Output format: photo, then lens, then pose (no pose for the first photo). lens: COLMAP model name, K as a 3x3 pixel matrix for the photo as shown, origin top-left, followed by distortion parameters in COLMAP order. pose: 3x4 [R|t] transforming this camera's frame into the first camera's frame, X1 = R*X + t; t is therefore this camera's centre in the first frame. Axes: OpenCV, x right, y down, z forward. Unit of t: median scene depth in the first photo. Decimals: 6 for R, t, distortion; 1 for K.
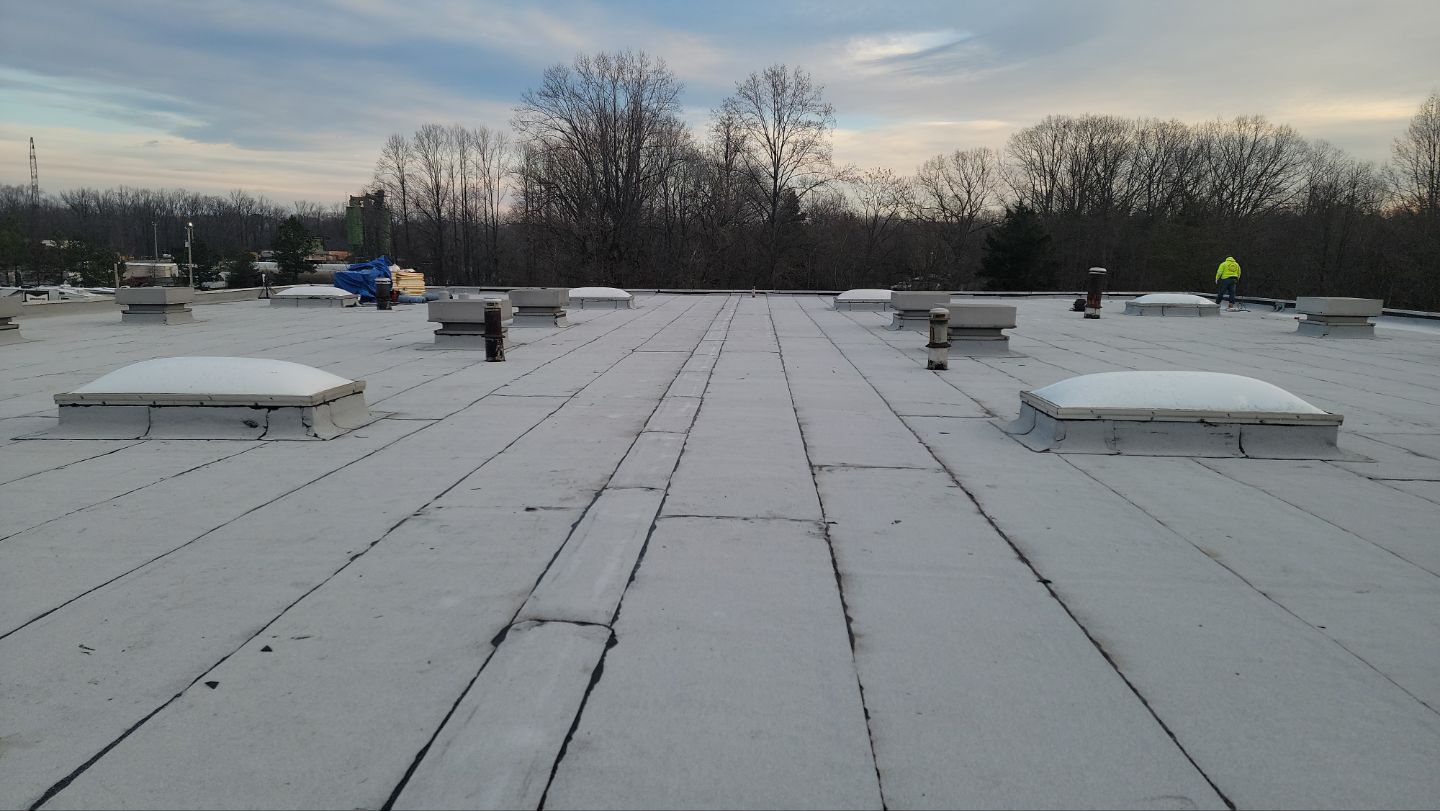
lens RADIAL K [[987.2, 0, 712.1], [0, 987.2, 407.5], [0, 0, 1]] dist [0.112186, -0.092312]
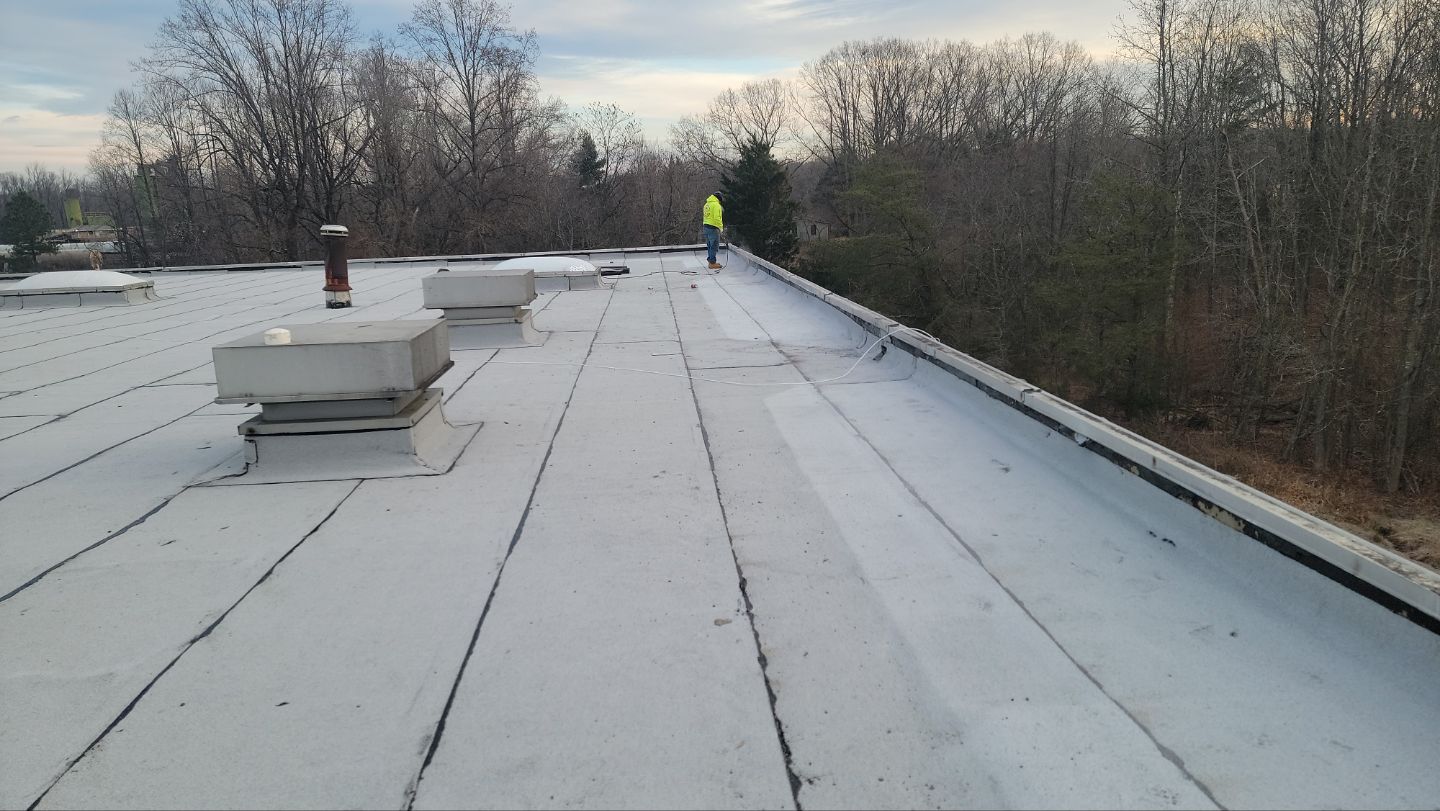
lens RADIAL K [[987.2, 0, 717.9], [0, 987.2, 418.3], [0, 0, 1]] dist [0.112186, -0.092312]
pose [[0.992217, -0.076541, 0.098216, 1.583379], [0.070671, 0.995576, 0.061926, -0.123979], [-0.102521, -0.054503, 0.993237, 1.044450]]
